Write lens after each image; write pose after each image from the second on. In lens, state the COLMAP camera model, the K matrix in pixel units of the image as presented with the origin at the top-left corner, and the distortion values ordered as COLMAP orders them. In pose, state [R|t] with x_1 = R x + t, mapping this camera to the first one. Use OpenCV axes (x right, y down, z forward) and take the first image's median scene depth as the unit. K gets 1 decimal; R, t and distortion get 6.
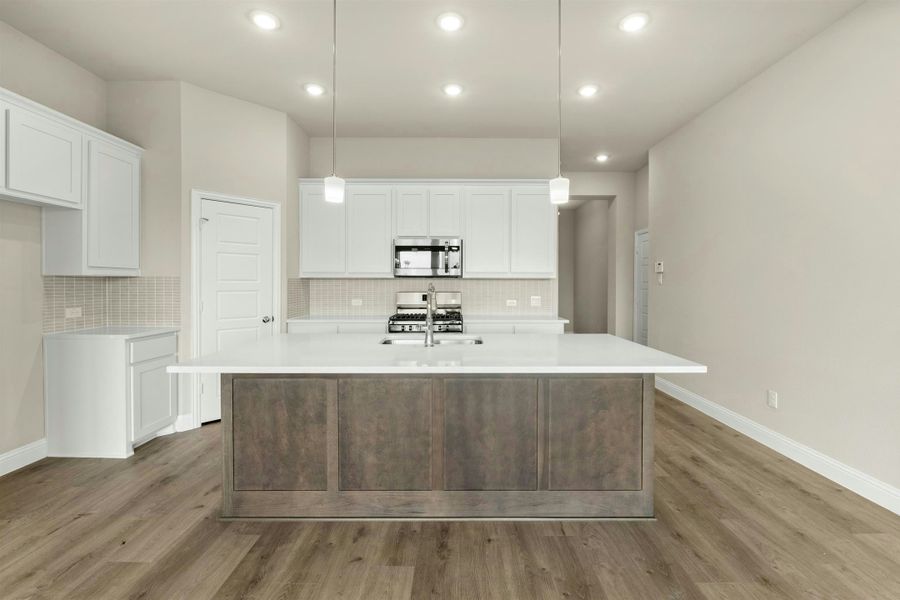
lens RADIAL K [[376.8, 0, 456.9], [0, 376.8, 289.5], [0, 0, 1]] dist [-0.002294, -0.000273]
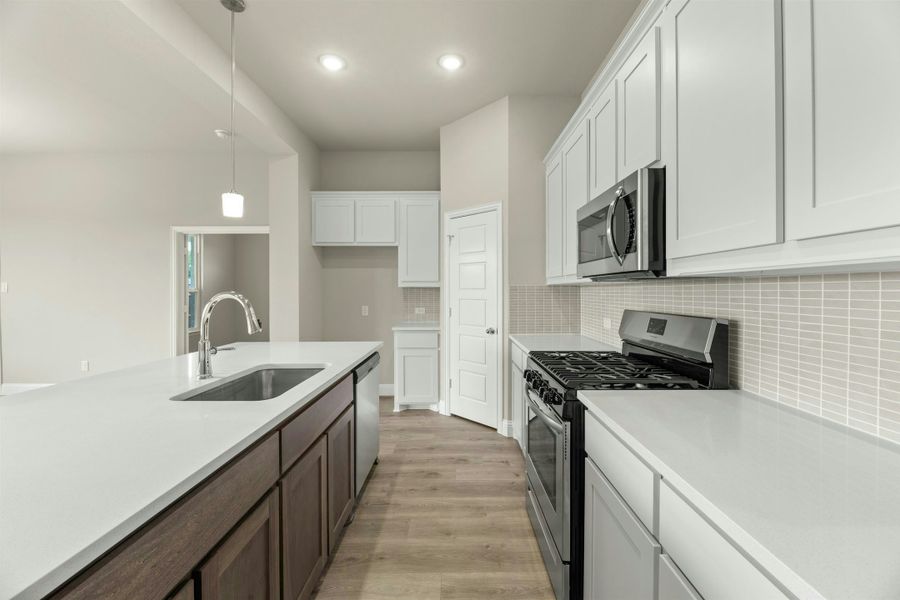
lens RADIAL K [[363.9, 0, 455.4], [0, 363.9, 294.3], [0, 0, 1]] dist [-0.001887, -0.000233]
pose [[-0.002747, 0.007301, -0.999970, 0.689999], [-0.015170, 0.999858, 0.007342, -0.028968], [0.999881, 0.015189, -0.002636, 1.601192]]
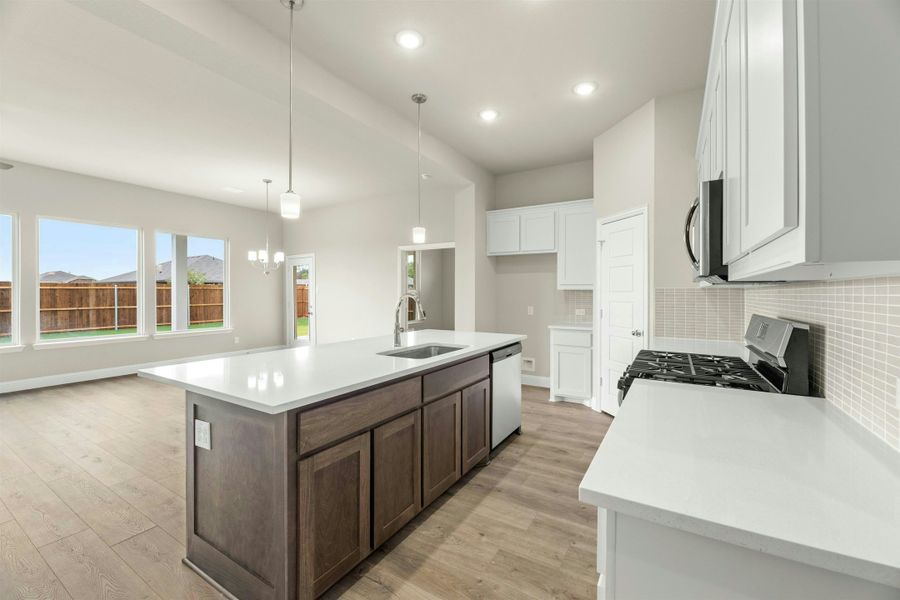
lens RADIAL K [[366.7, 0, 458.9], [0, 366.7, 296.3], [0, 0, 1]] dist [0.000026, -0.000251]
pose [[-0.510216, 0.004939, -0.860032, 0.903134], [-0.018064, 0.999701, 0.016458, -0.034889], [0.859857, 0.023933, -0.509974, 1.898624]]
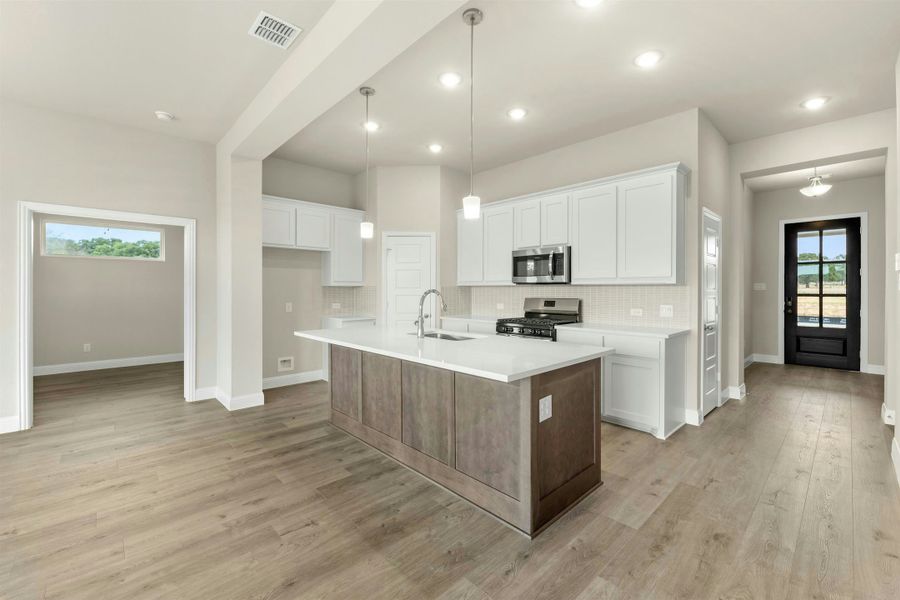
lens RADIAL K [[376.8, 0, 456.9], [0, 376.8, 289.5], [0, 0, 1]] dist [-0.002294, -0.000273]
pose [[0.693322, -0.001107, -0.720627, 1.034702], [-0.011172, 0.999862, -0.012284, -0.004387], [0.720541, 0.016567, 0.693214, 0.183454]]
